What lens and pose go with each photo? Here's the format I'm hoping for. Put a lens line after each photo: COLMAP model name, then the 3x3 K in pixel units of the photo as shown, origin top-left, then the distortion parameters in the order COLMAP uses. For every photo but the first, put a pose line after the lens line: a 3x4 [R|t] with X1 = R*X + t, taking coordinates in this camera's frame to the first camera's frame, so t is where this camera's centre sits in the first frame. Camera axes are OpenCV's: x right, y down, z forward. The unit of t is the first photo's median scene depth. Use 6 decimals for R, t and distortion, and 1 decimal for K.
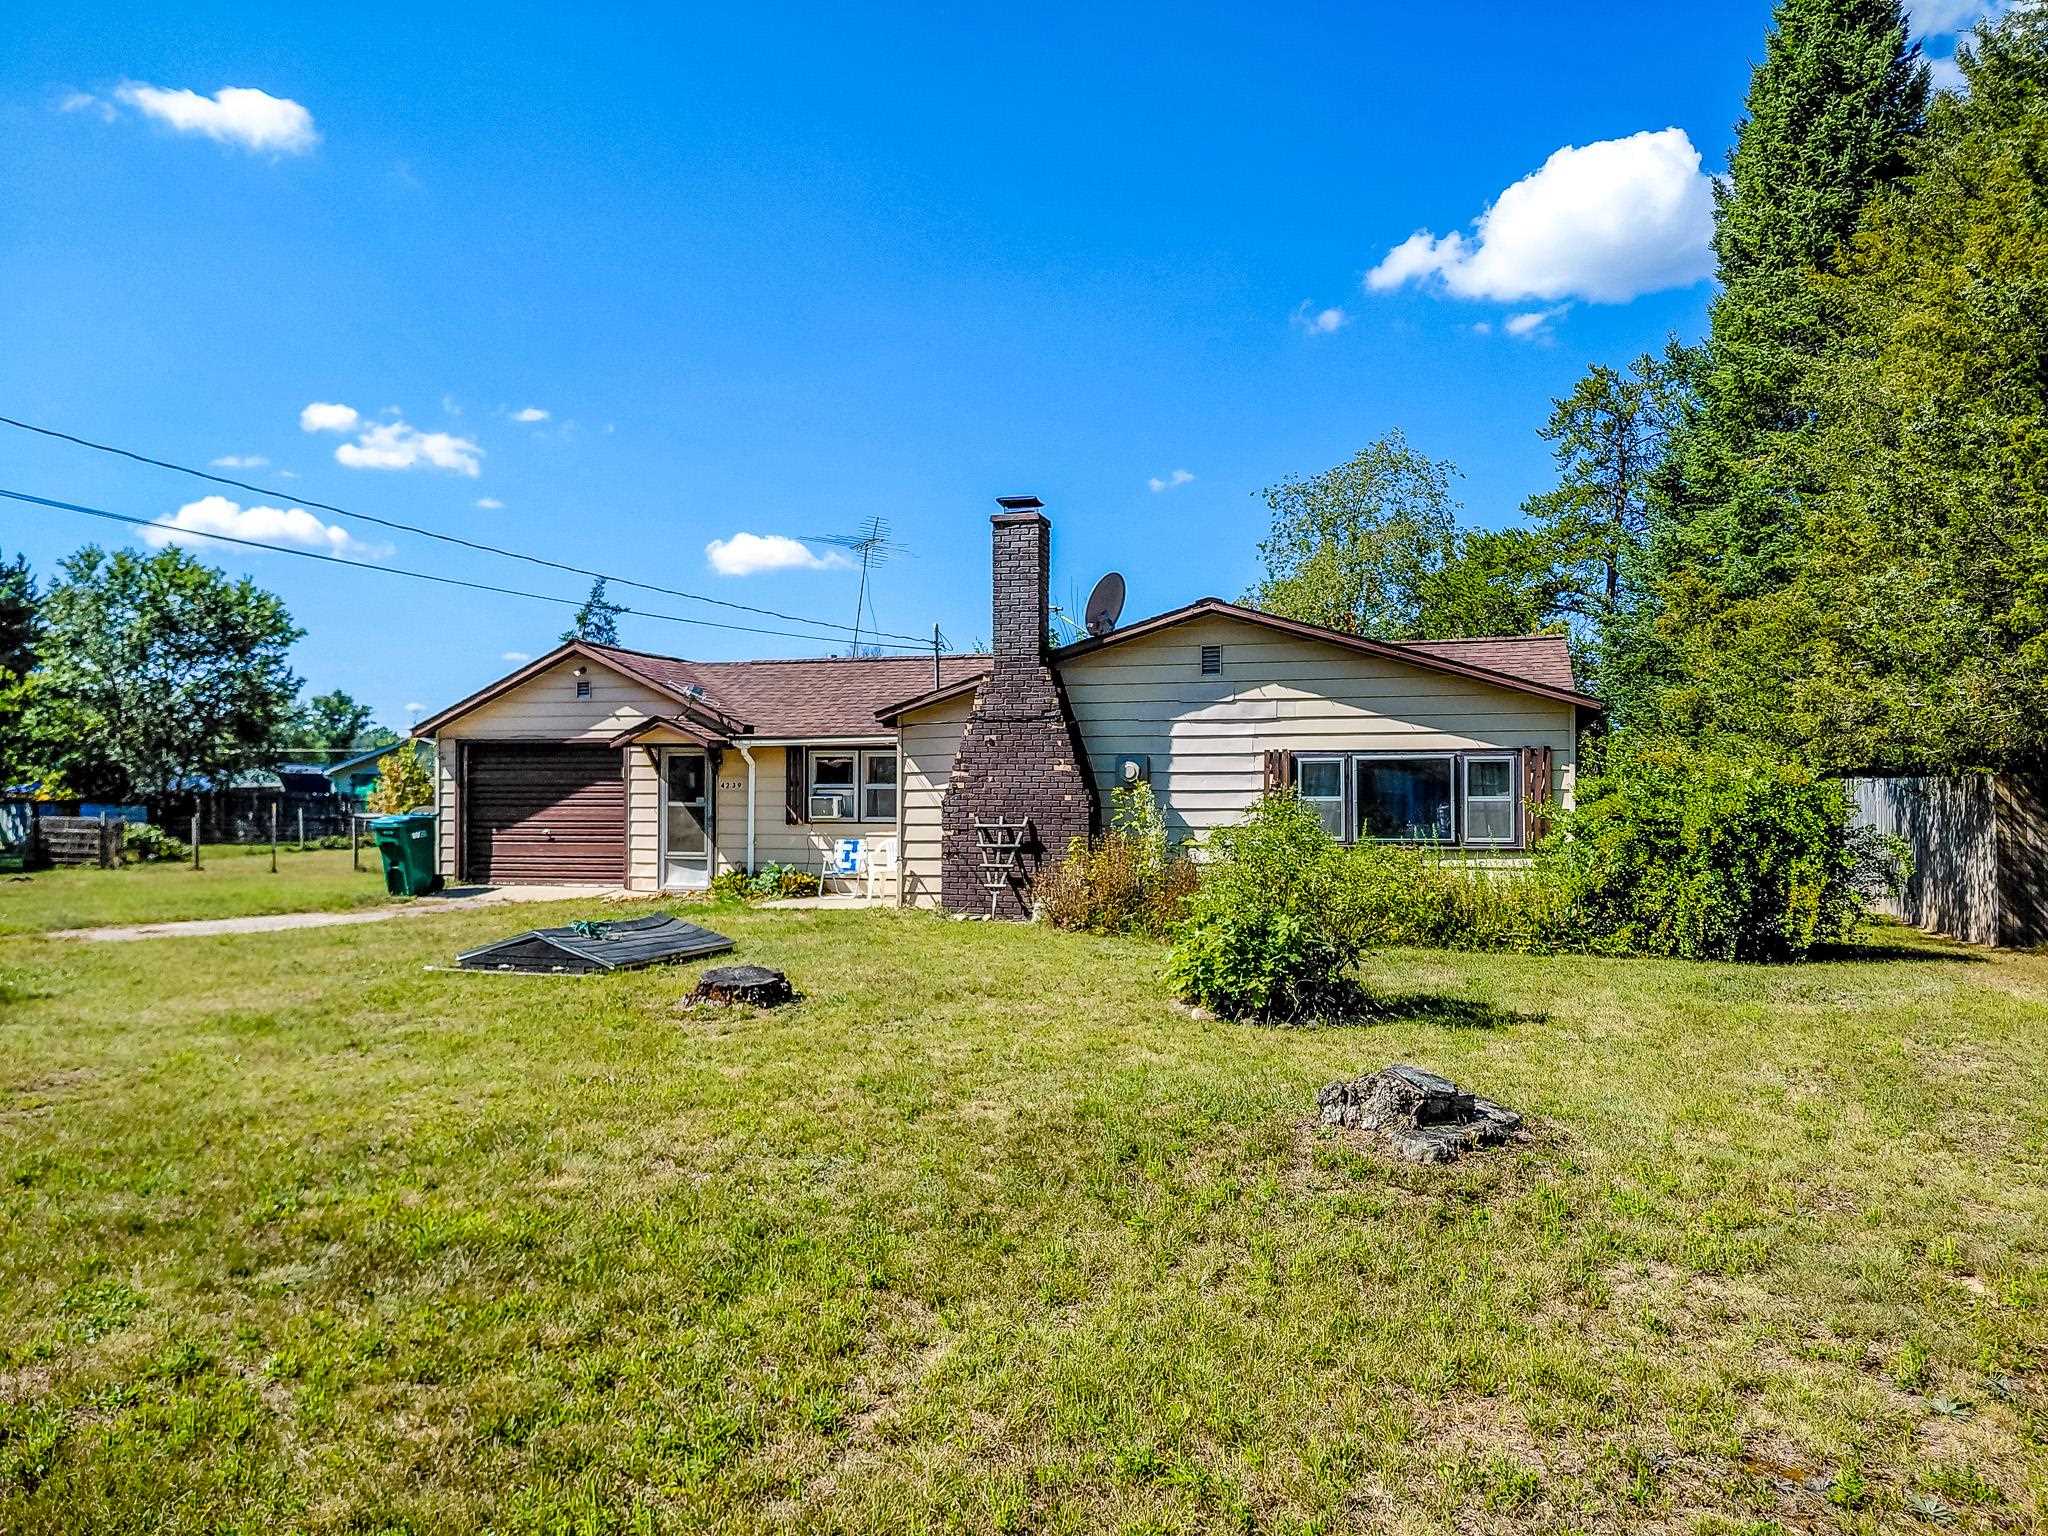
lens RADIAL K [[1503.6, 0, 1024.0], [0, 1503.6, 768.0], [0, 0, 1]] dist [-0.000996, -0.001559]
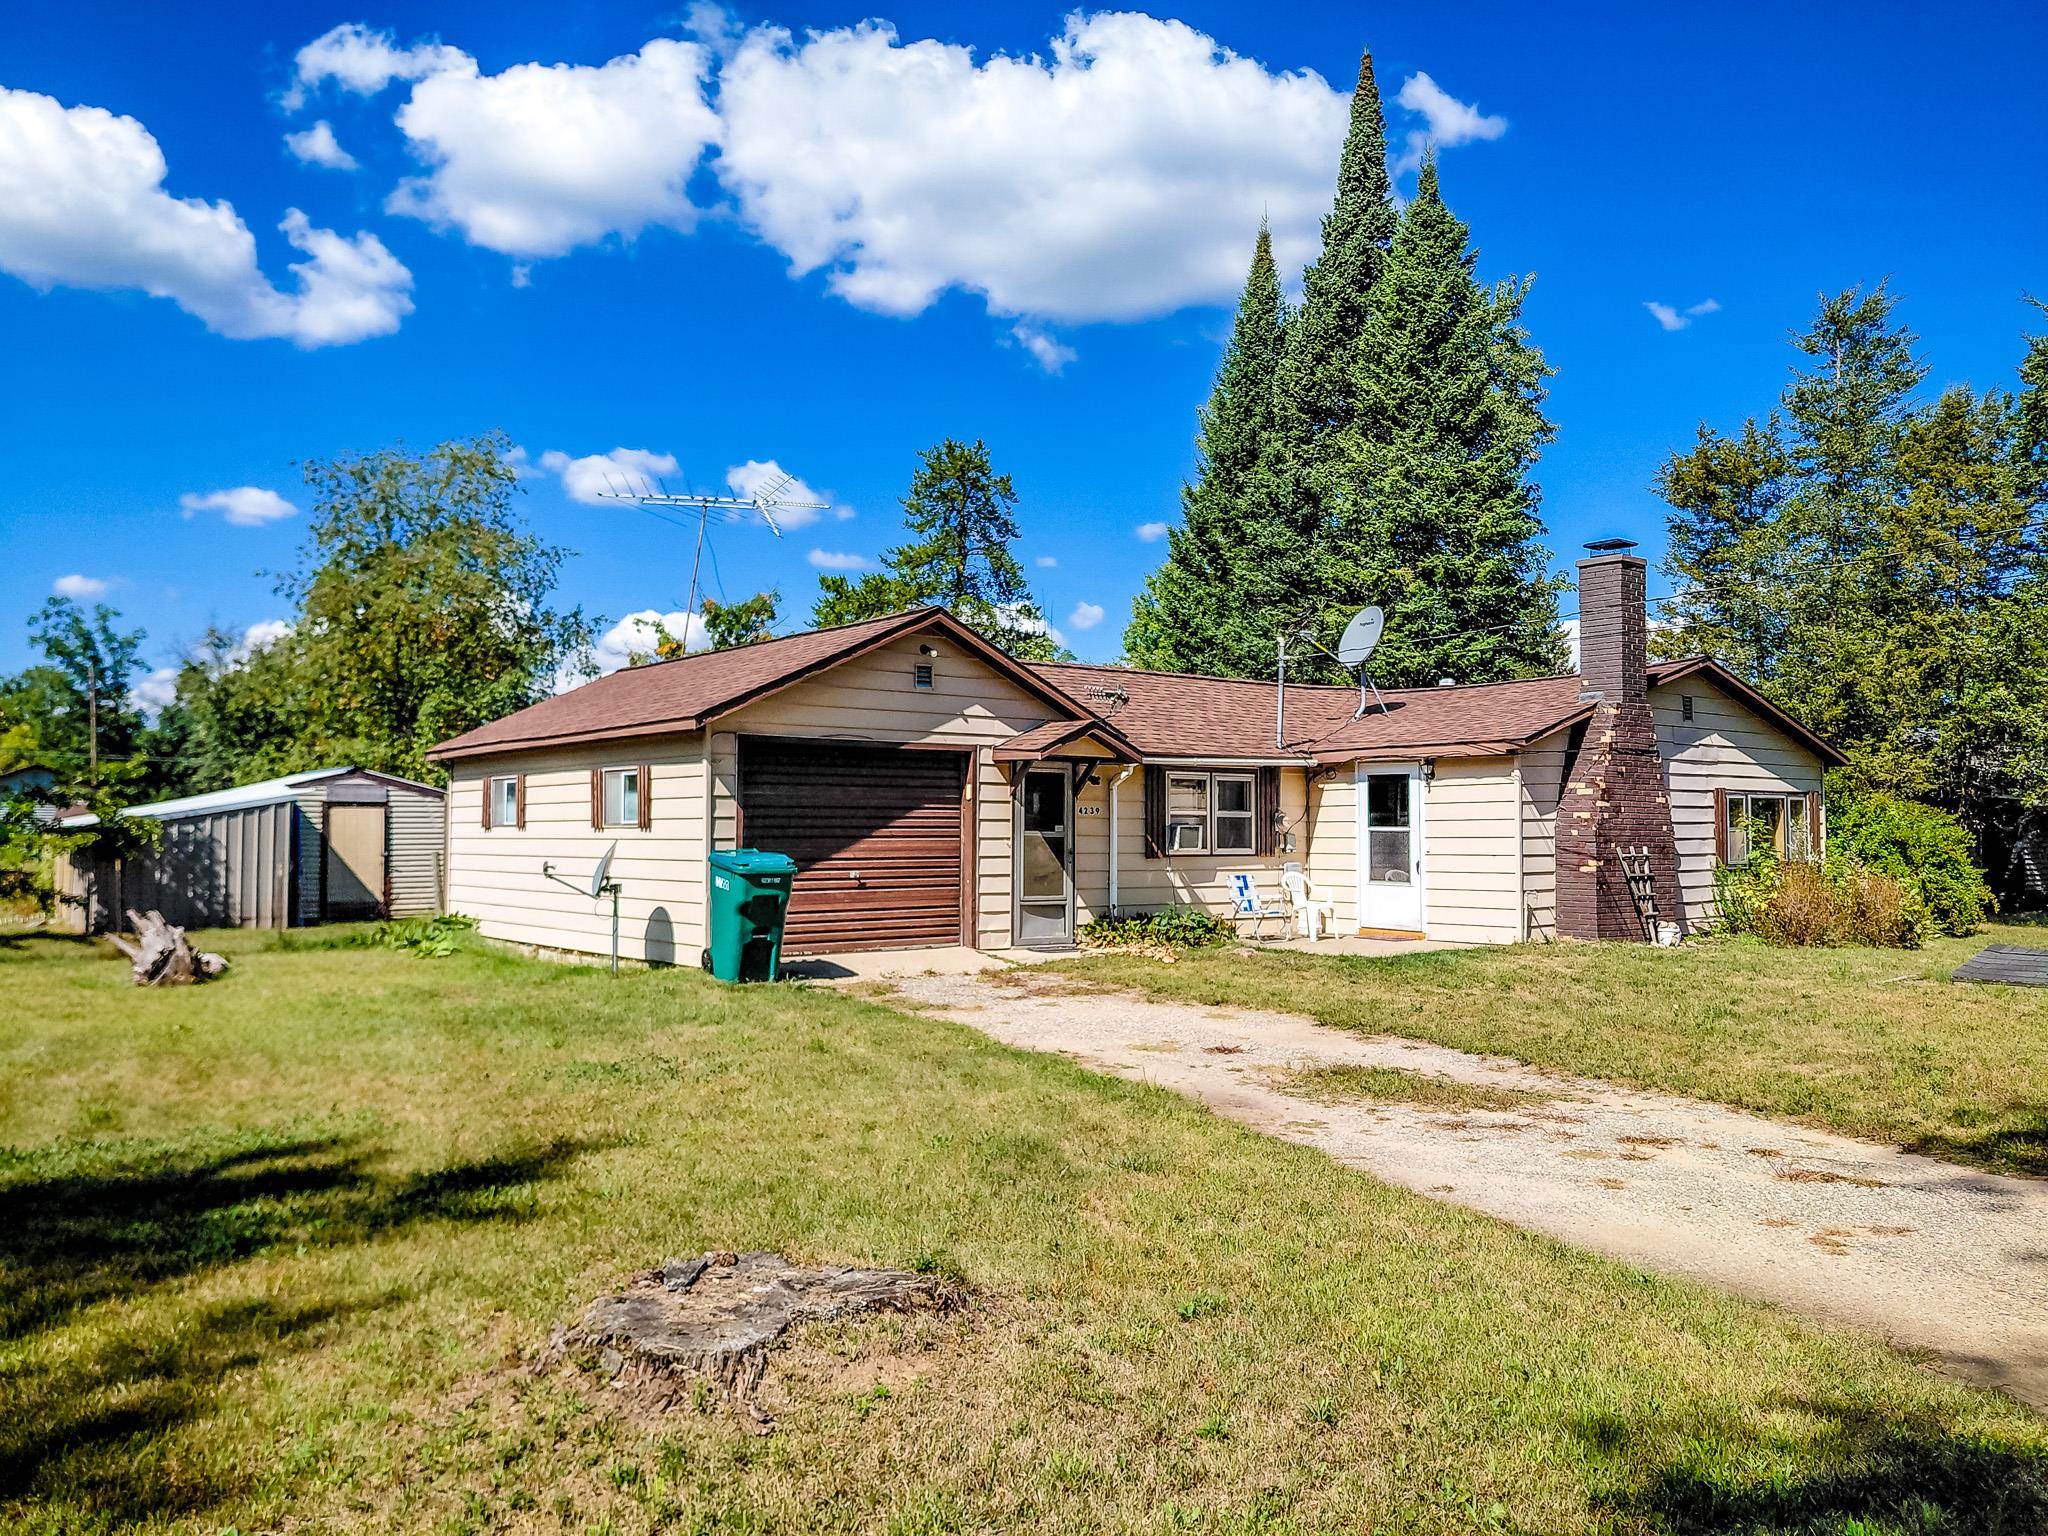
lens RADIAL K [[1503.6, 0, 1024.0], [0, 1503.6, 768.0], [0, 0, 1]] dist [-0.000996, -0.001559]
pose [[0.629653, 0.032900, 0.776179, -0.841148], [-0.018075, 0.999453, -0.027701, 0.011474], [-0.776666, 0.003413, 0.629904, 0.516456]]
